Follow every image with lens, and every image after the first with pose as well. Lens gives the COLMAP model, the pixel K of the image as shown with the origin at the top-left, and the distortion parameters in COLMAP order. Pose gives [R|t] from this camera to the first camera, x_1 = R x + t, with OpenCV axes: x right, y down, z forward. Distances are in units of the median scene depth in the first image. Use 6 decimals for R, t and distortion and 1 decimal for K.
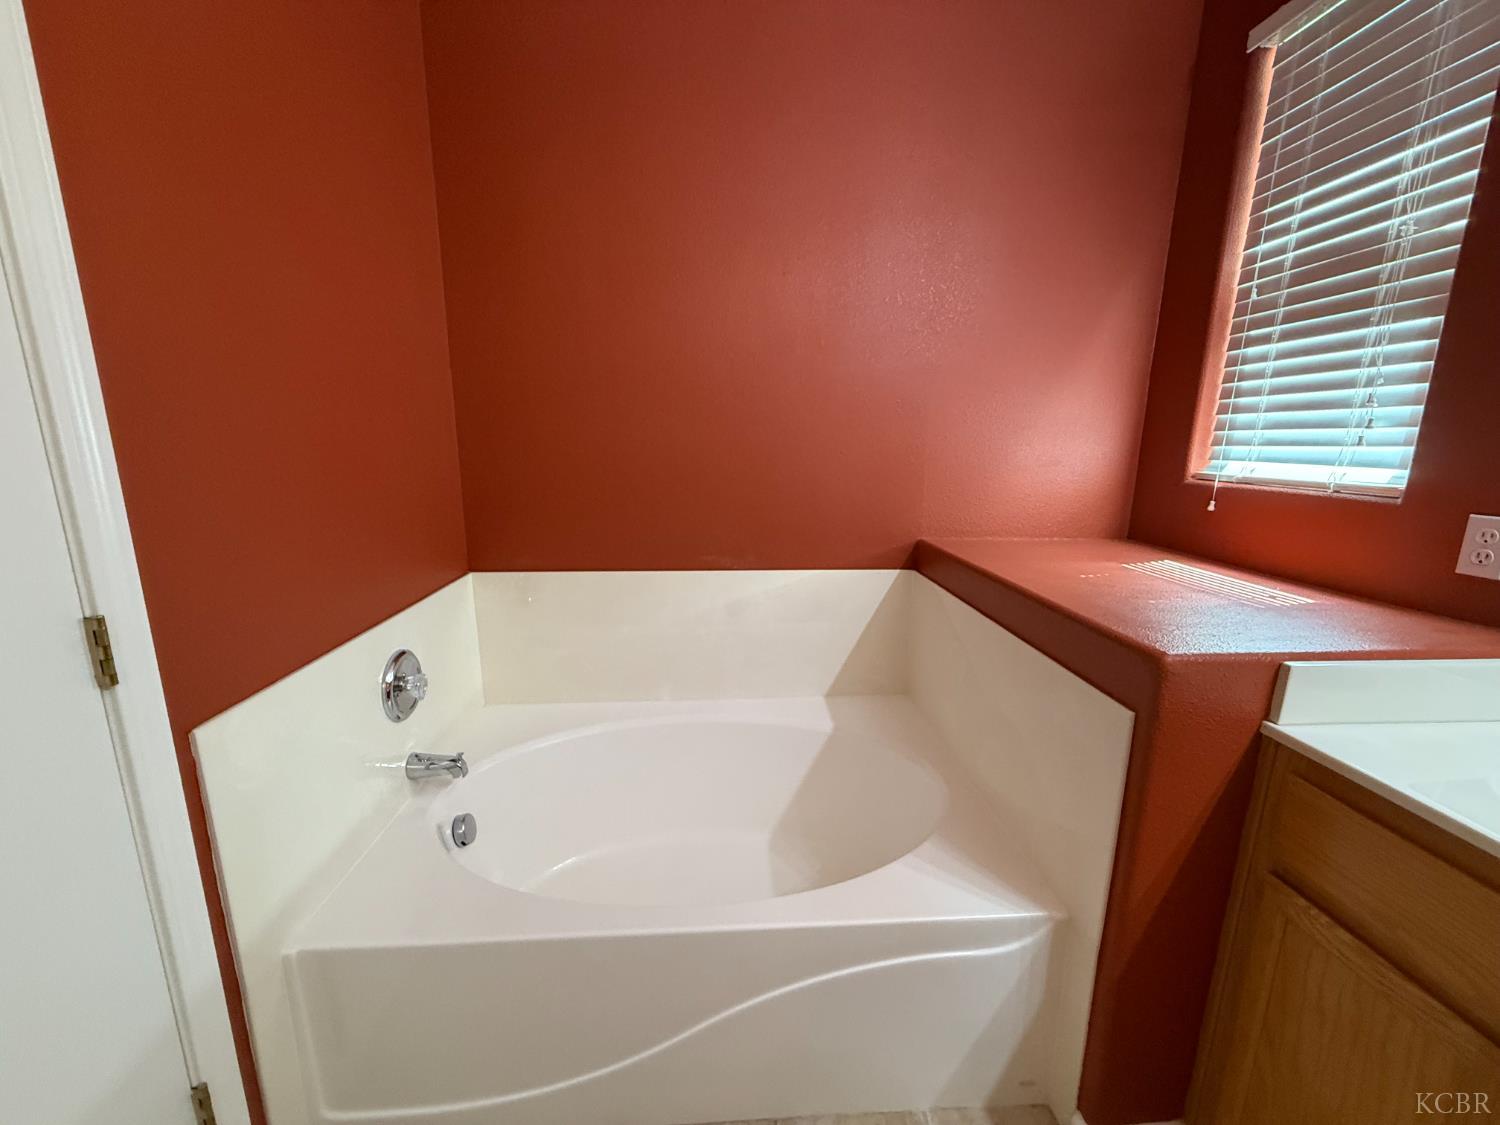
lens RADIAL K [[600.2, 0, 748.0], [0, 600.2, 561.7], [0, 0, 1]] dist [-0.002712, 0.000238]
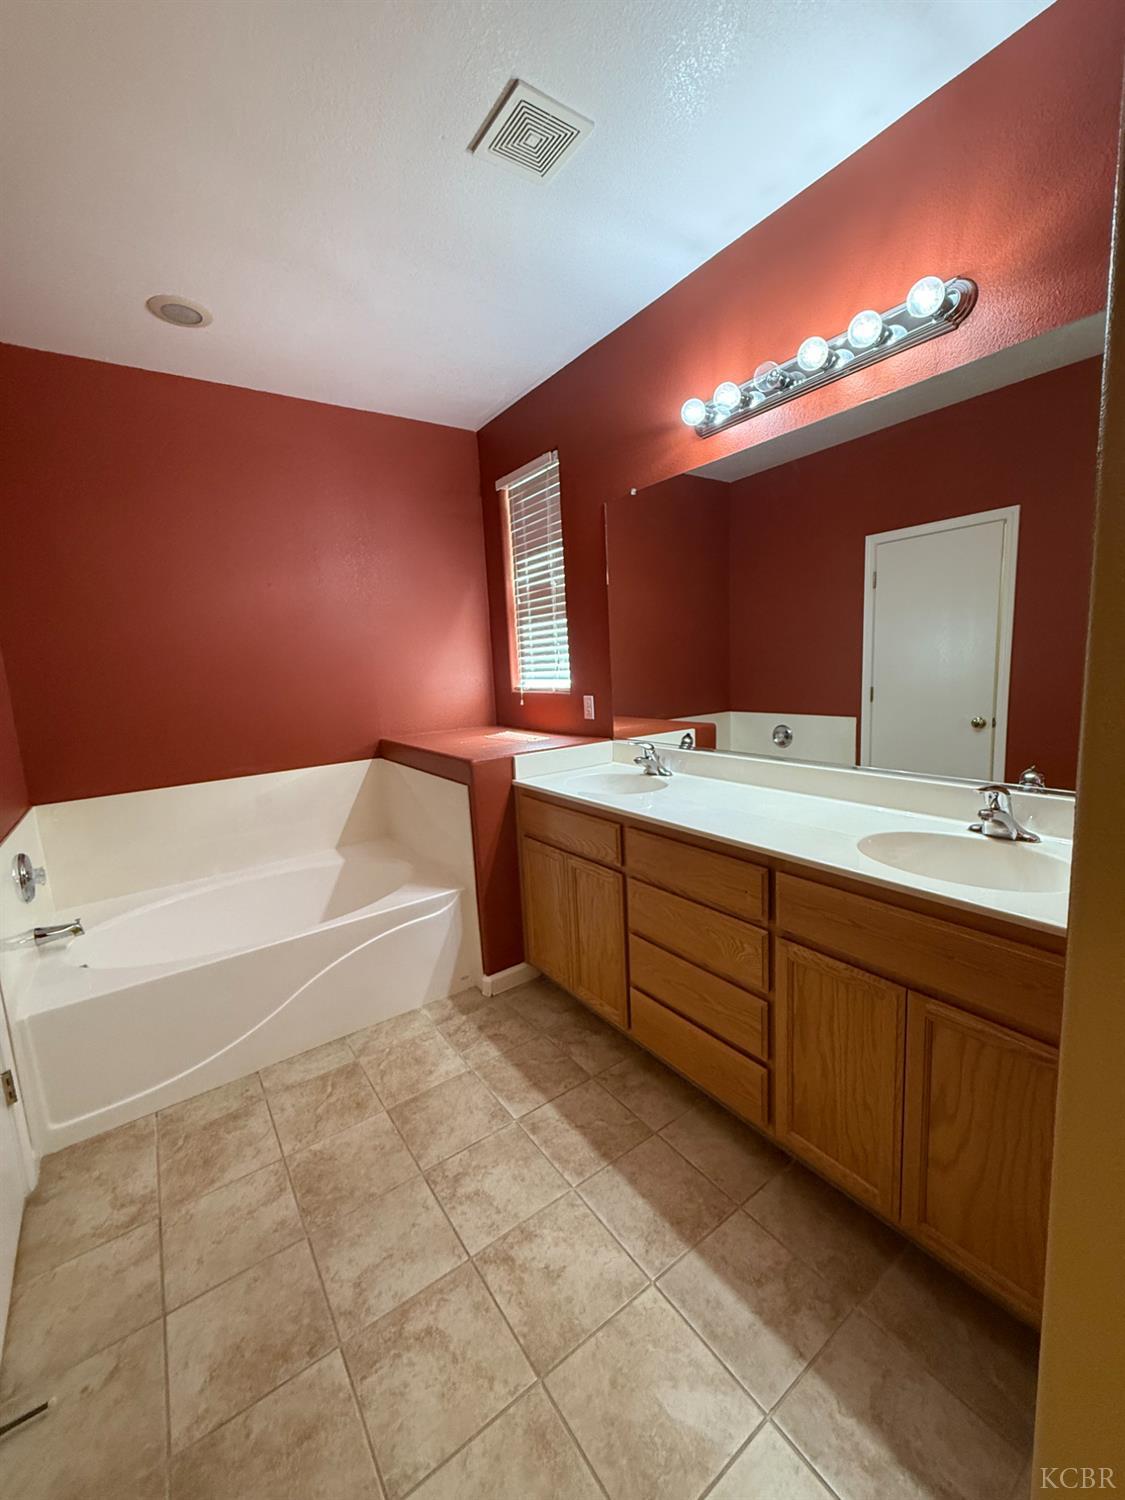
lens RADIAL K [[600.2, 0, 556.0], [0, 600.2, 749.4], [0, 0, 1]] dist [-0.002712, 0.000238]
pose [[0.858065, -0.128782, 0.497131, -0.162872], [0.164261, 0.986017, -0.028092, 0.151214], [-0.486562, 0.105764, 0.867220, -0.864109]]
